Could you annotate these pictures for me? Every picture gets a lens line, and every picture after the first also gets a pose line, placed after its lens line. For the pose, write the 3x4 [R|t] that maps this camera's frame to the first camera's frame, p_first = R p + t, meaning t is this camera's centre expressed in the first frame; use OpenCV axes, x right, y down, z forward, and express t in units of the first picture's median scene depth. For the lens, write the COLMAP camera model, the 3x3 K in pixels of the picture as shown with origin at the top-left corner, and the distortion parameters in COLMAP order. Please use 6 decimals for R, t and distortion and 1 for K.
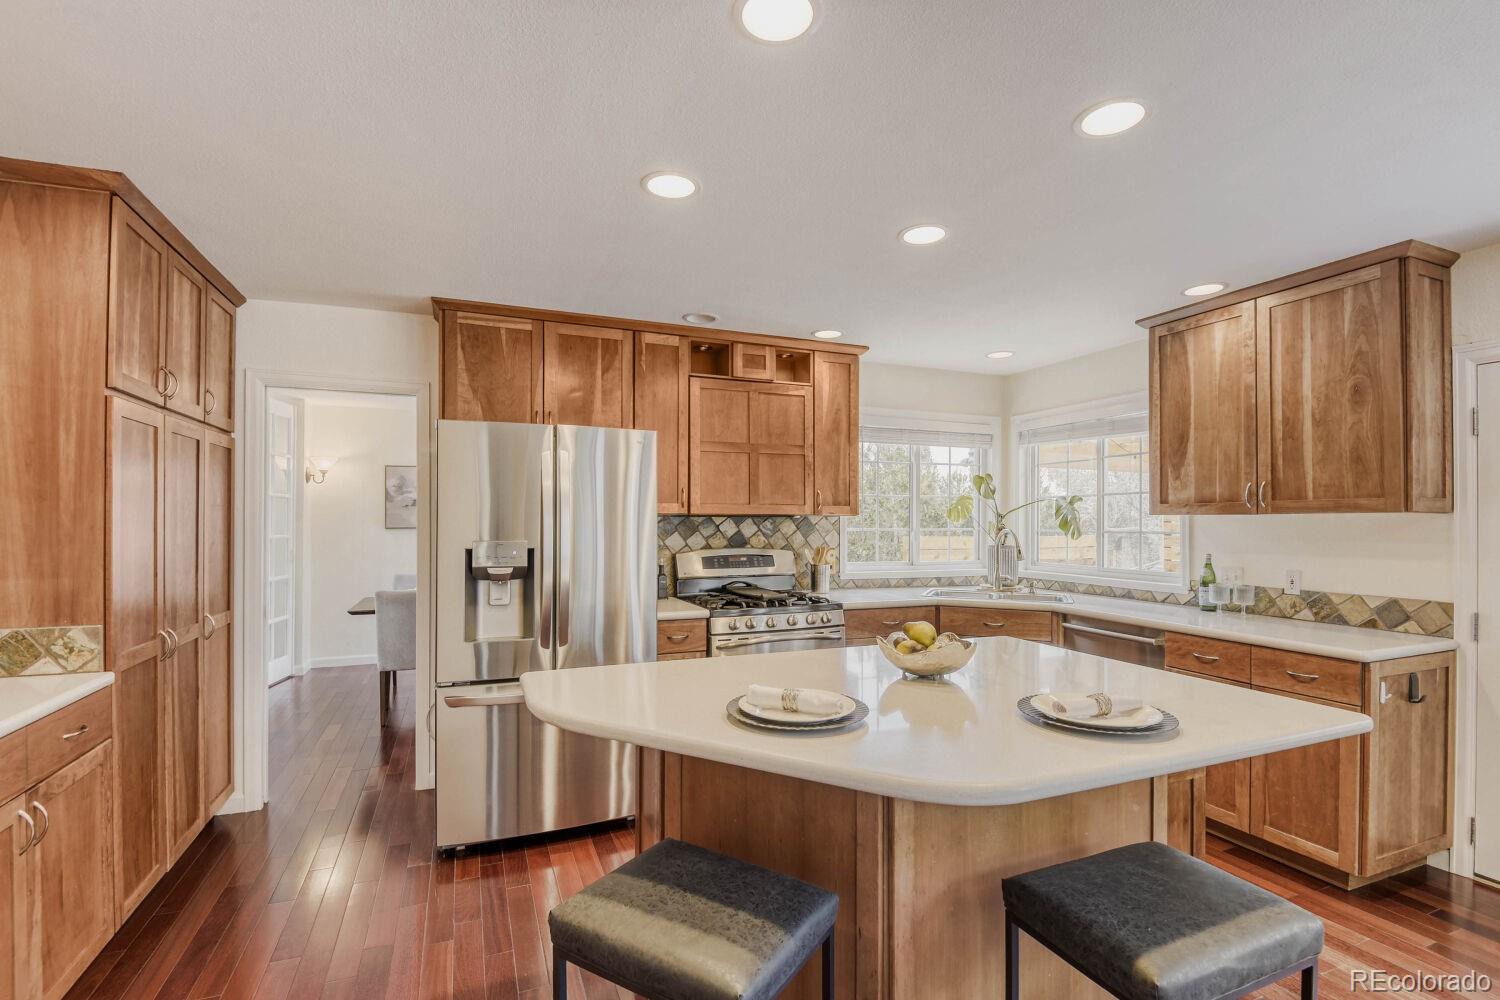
lens RADIAL K [[692.5, 0, 758.5], [0, 692.5, 502.8], [0, 0, 1]] dist [-0.002258, -0.000447]
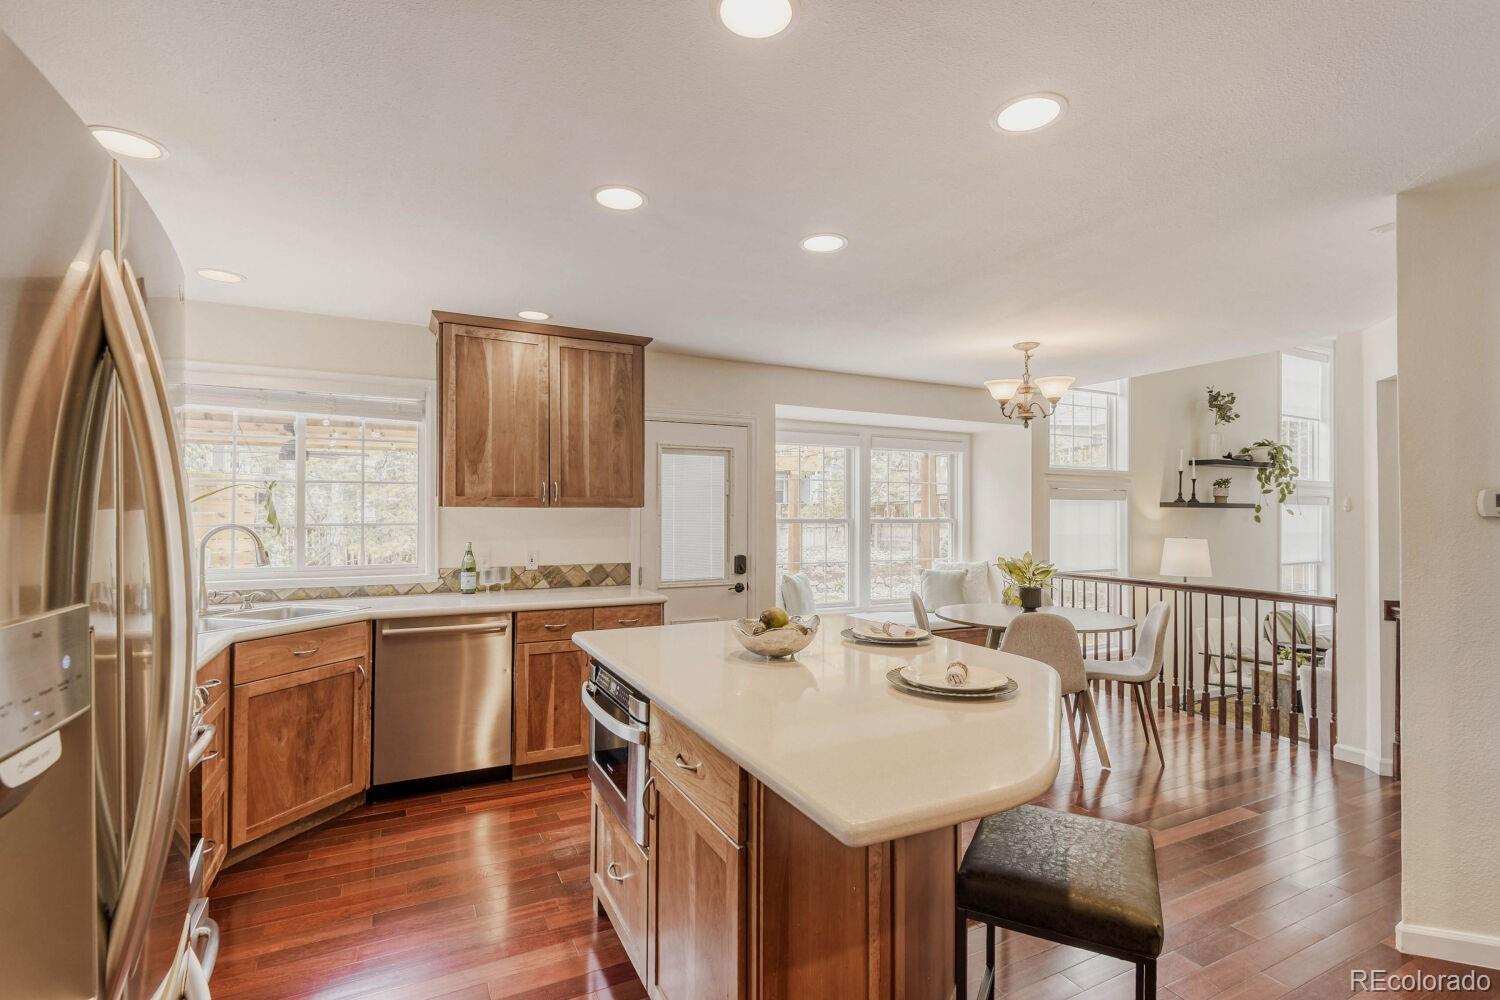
lens RADIAL K [[692.5, 0, 758.5], [0, 692.5, 502.8], [0, 0, 1]] dist [-0.002258, -0.000447]
pose [[-0.083276, 0.006693, 0.996504, -0.555263], [-0.031339, 0.999465, -0.009332, 0.007434], [-0.996034, -0.032007, -0.083022, 0.714326]]
